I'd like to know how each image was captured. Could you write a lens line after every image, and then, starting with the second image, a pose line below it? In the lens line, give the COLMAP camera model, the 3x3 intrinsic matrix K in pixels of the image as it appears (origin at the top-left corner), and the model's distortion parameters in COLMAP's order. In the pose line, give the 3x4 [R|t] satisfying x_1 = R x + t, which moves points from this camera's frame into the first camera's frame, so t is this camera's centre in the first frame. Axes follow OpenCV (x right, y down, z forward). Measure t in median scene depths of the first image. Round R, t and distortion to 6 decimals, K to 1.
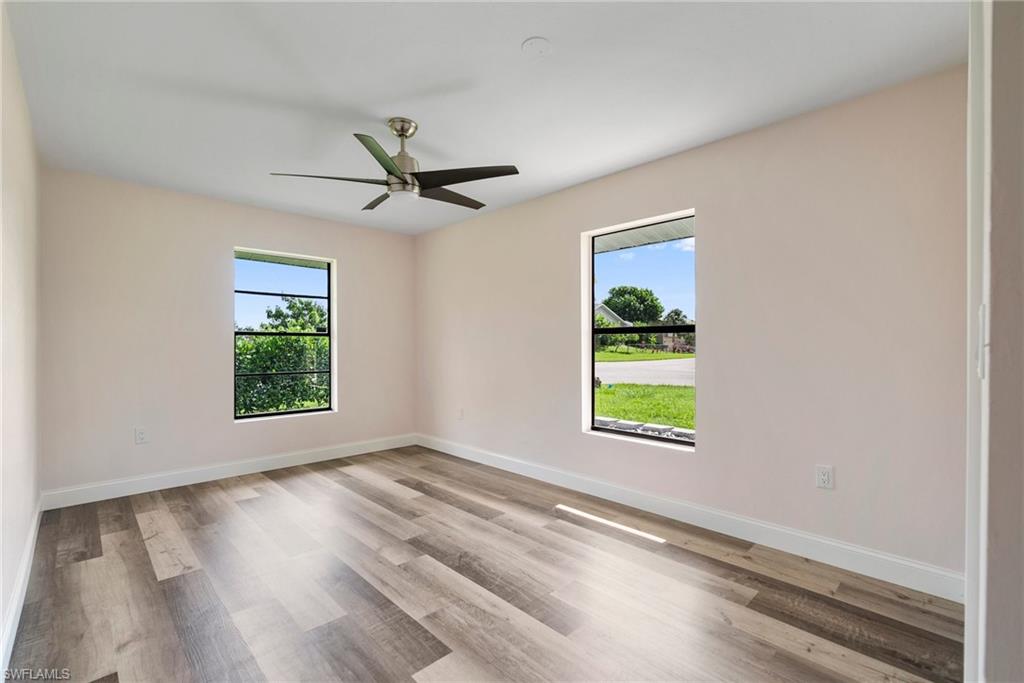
lens RADIAL K [[451.9, 0, 514.3], [0, 451.9, 340.2], [0, 0, 1]] dist [-0.014438, 0.004906]
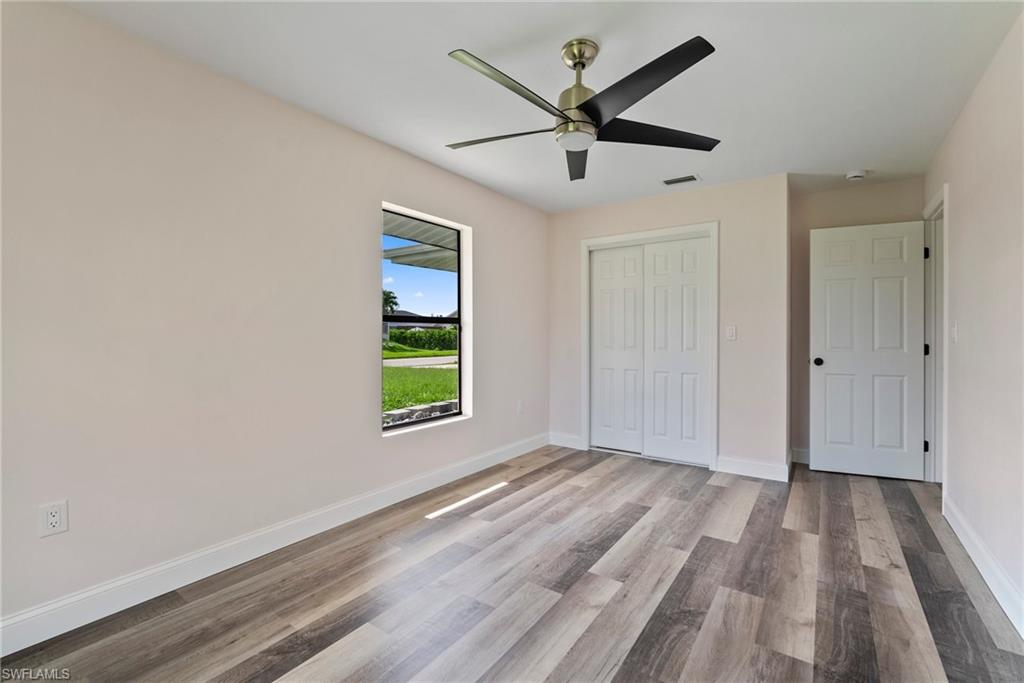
lens RADIAL K [[451.9, 0, 514.3], [0, 451.9, 340.2], [0, 0, 1]] dist [-0.014438, 0.004906]
pose [[-0.187213, -0.012276, 0.982243, -0.977986], [-0.006998, 0.999913, 0.011163, 0.016791], [-0.982294, -0.004784, -0.187283, 1.248983]]
